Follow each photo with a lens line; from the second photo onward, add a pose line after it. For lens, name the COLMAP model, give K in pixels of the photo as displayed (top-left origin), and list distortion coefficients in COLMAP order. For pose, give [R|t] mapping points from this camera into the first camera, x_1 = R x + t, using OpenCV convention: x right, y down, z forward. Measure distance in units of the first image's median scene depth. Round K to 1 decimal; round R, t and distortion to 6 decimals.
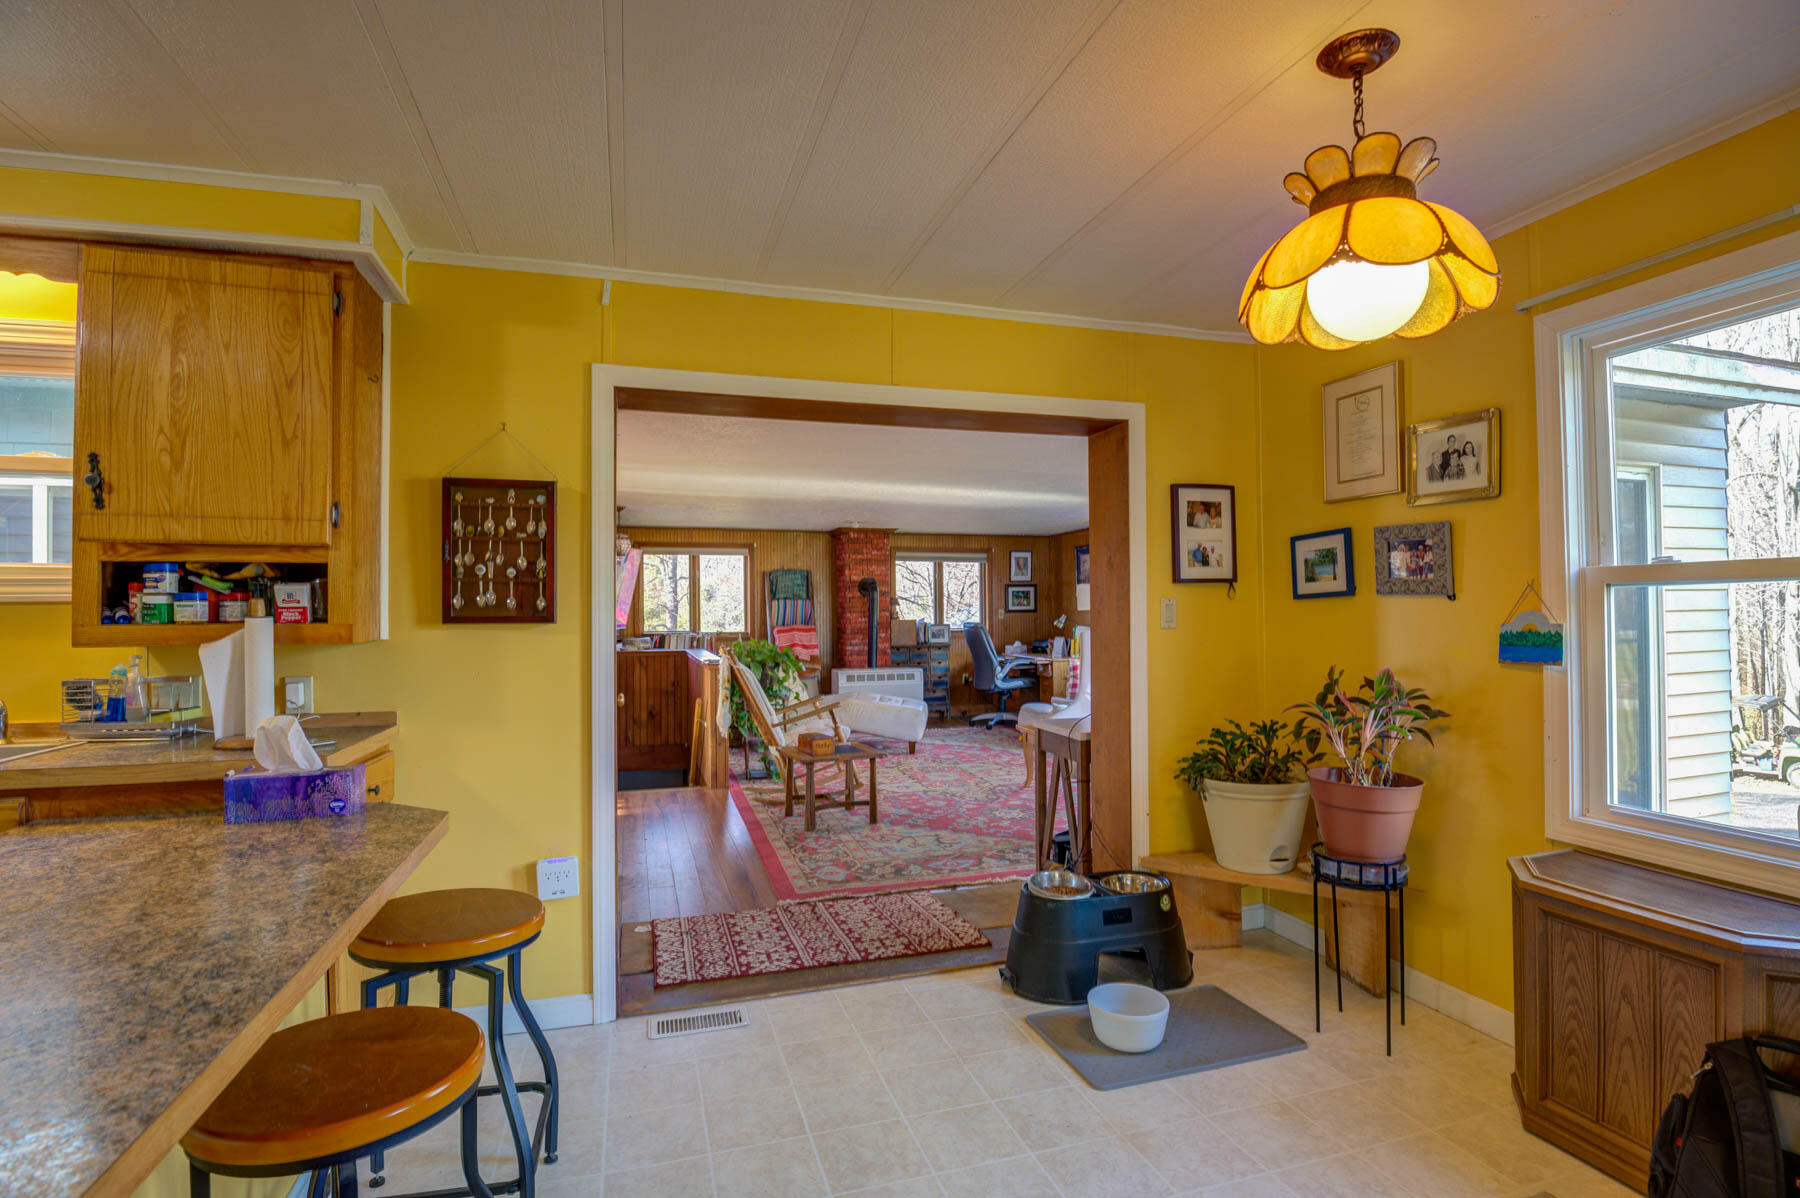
lens RADIAL K [[864.9, 0, 902.9], [0, 864.9, 599.4], [0, 0, 1]] dist [-0.024958, -0.000475]
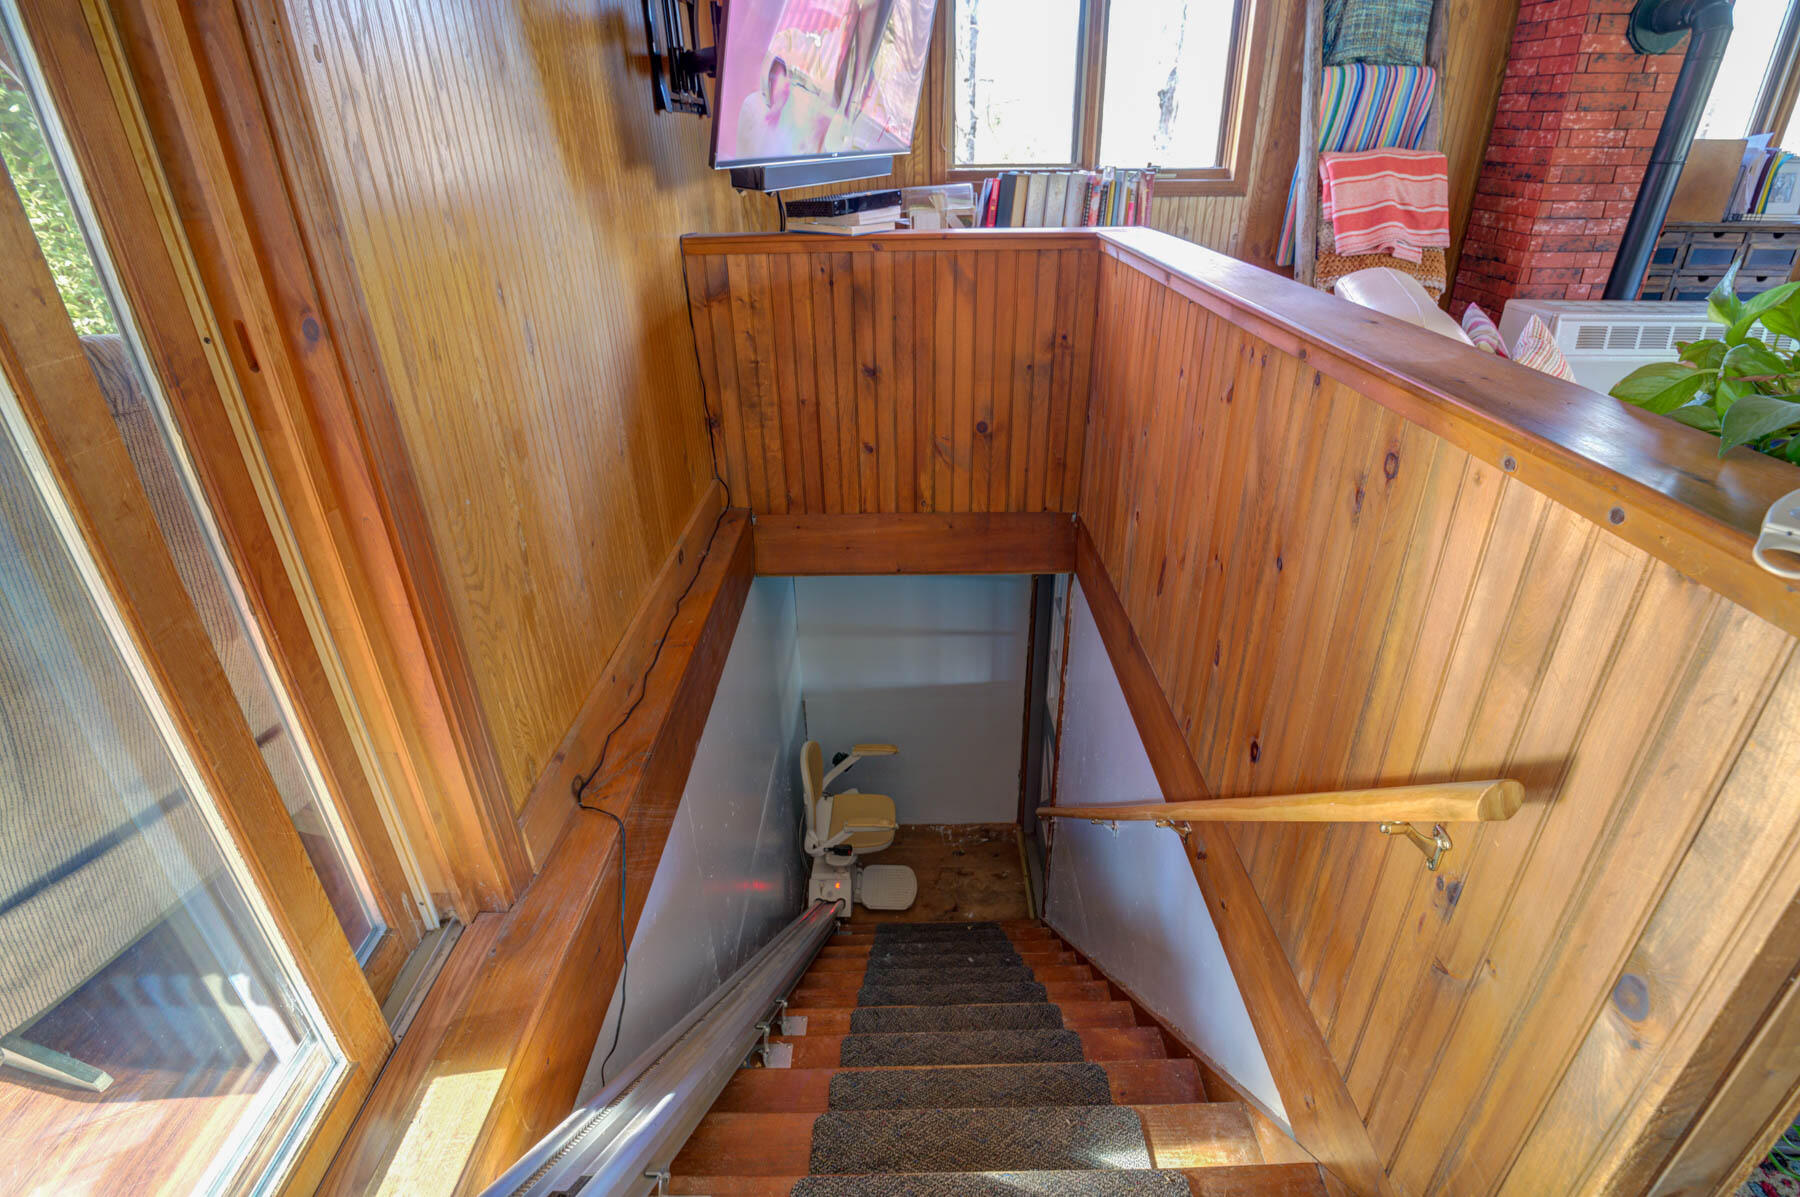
lens RADIAL K [[864.9, 0, 912.8], [0, 864.9, 600.5], [0, 0, 1]] dist [-0.024958, -0.000475]
pose [[0.956884, 0.132334, -0.258574, -0.250909], [0.007308, 0.878942, 0.476873, 0.032045], [0.290378, -0.458201, 0.840079, 0.763798]]
